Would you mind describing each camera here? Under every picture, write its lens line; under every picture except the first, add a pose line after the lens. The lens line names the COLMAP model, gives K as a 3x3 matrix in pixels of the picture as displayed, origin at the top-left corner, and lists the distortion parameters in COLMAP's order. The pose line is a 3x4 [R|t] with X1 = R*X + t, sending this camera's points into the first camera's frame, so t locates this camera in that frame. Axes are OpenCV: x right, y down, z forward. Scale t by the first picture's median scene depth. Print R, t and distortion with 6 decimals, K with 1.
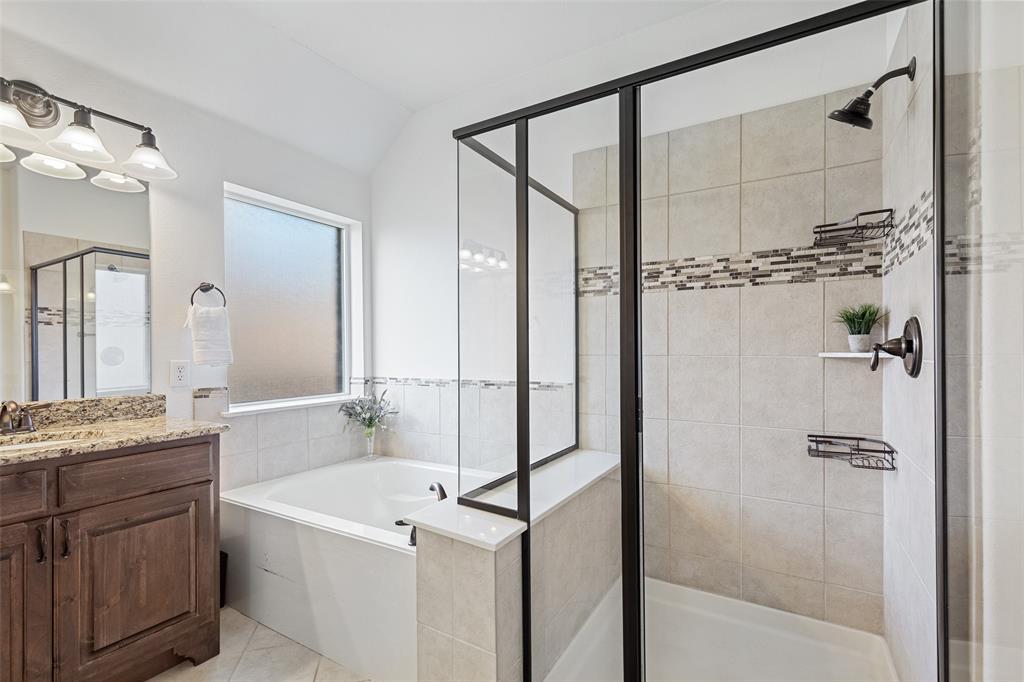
lens RADIAL K [[462.0, 0, 510.2], [0, 462.0, 347.9], [0, 0, 1]] dist [0.013946, -0.003337]
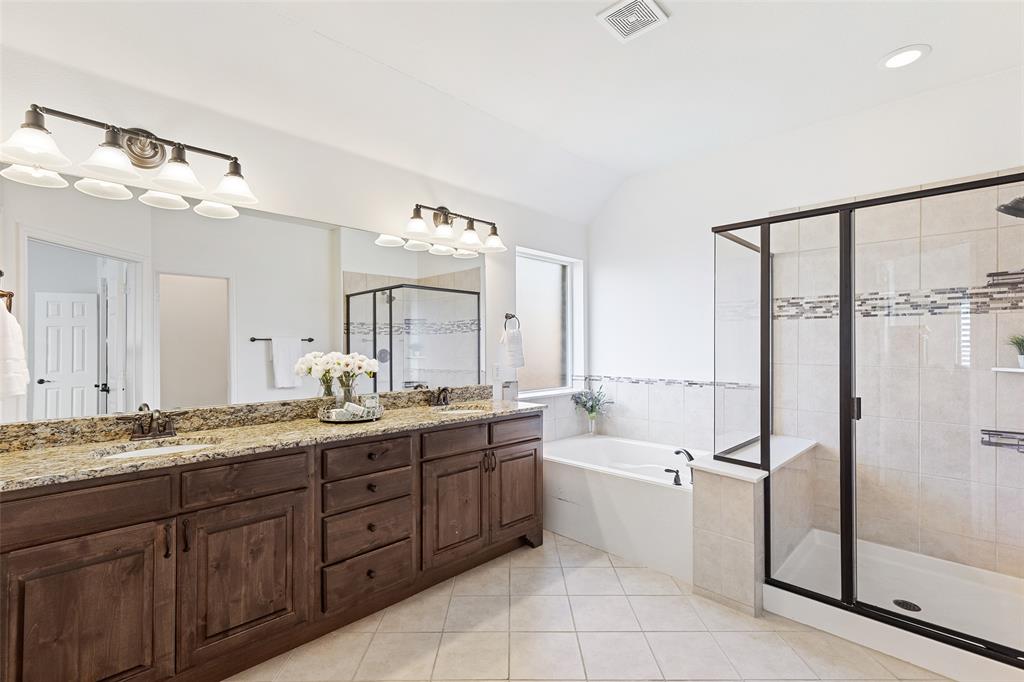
lens RADIAL K [[462.0, 0, 512.3], [0, 462.0, 341.7], [0, 0, 1]] dist [0.013946, -0.003337]
pose [[0.972495, 0.004901, -0.232873, -0.326556], [-0.005384, 0.999984, -0.001436, -0.050300], [0.232863, 0.002650, 0.972506, -0.565934]]
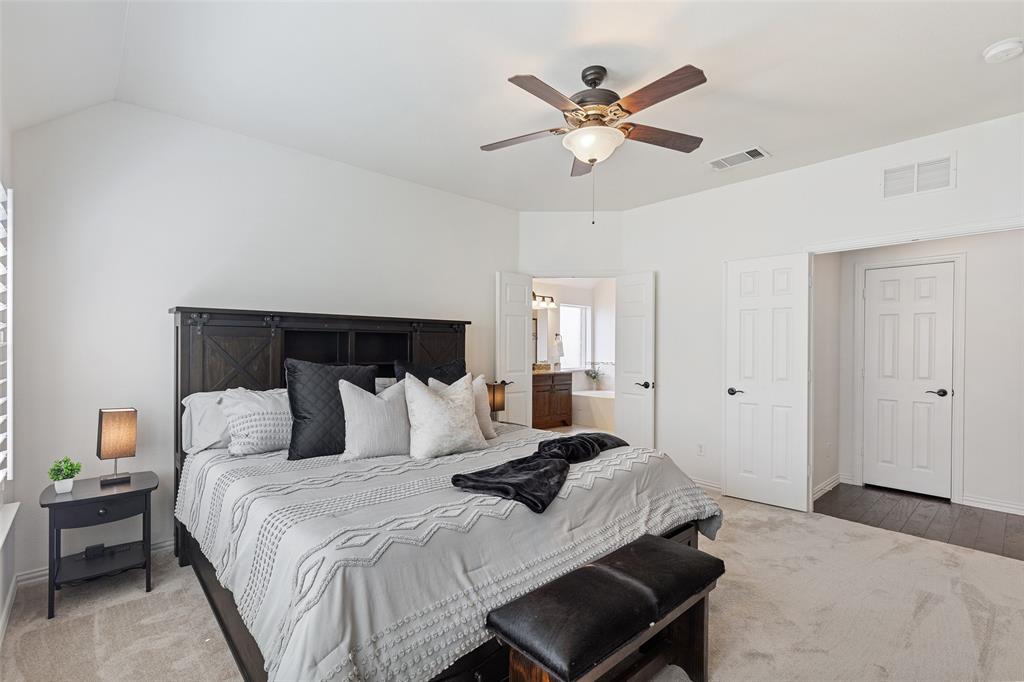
lens RADIAL K [[462.0, 0, 508.6], [0, 462.0, 344.3], [0, 0, 1]] dist [0.013946, -0.003337]
pose [[0.957917, 0.011060, -0.286832, 0.011500], [-0.011313, 0.999936, 0.000777, -0.062901], [0.286823, 0.002500, 0.957980, -2.884717]]
